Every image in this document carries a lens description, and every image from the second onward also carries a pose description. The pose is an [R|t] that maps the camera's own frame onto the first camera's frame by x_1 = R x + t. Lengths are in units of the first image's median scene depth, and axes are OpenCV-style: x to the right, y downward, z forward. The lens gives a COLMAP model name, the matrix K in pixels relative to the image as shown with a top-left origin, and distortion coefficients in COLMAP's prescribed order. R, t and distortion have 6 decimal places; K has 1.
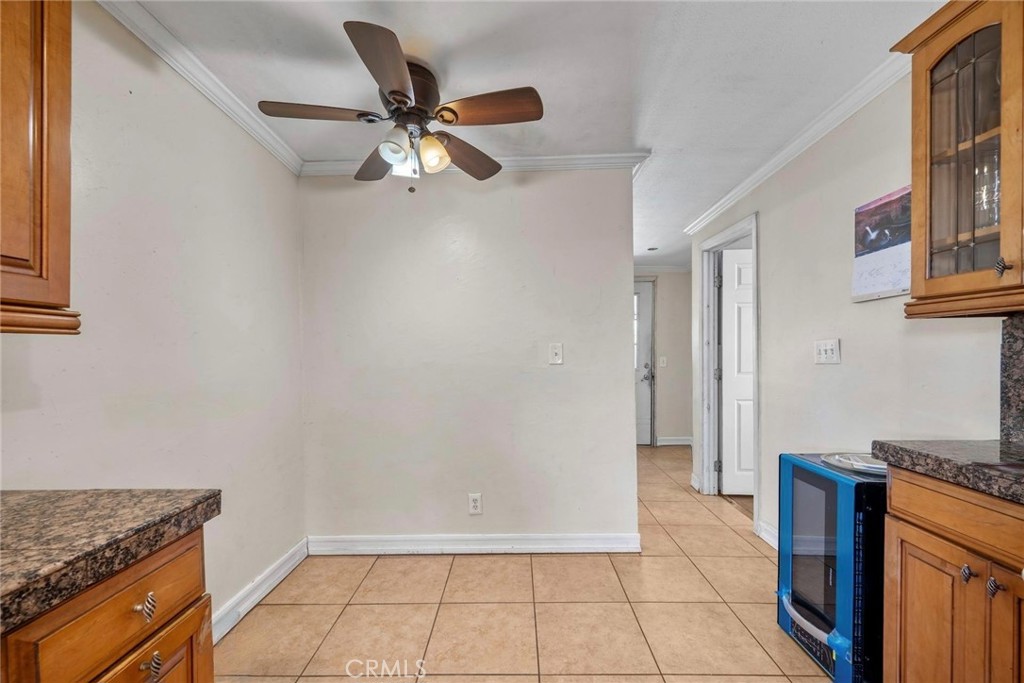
lens RADIAL K [[420.5, 0, 505.1], [0, 420.5, 351.7], [0, 0, 1]] dist [-0.000605, -0.001069]
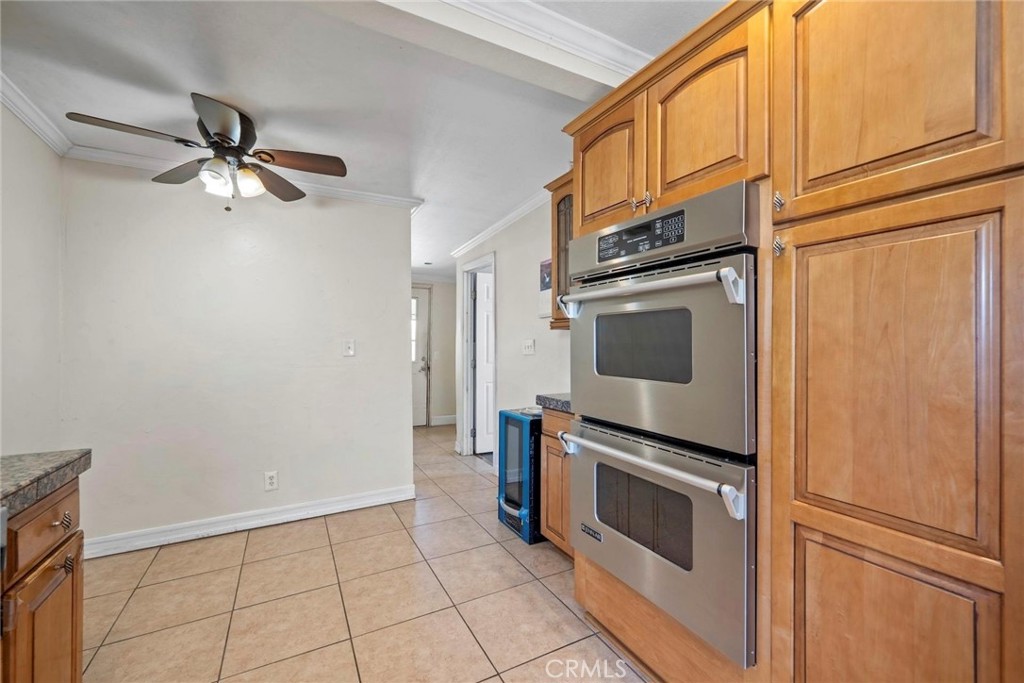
lens RADIAL K [[420.5, 0, 506.2], [0, 420.5, 346.0], [0, 0, 1]] dist [-0.000605, -0.001069]
pose [[0.872745, 0.008360, 0.488105, -0.094884], [-0.006906, 0.999965, -0.004780, 0.004134], [-0.488128, 0.000801, 0.872772, -0.366472]]
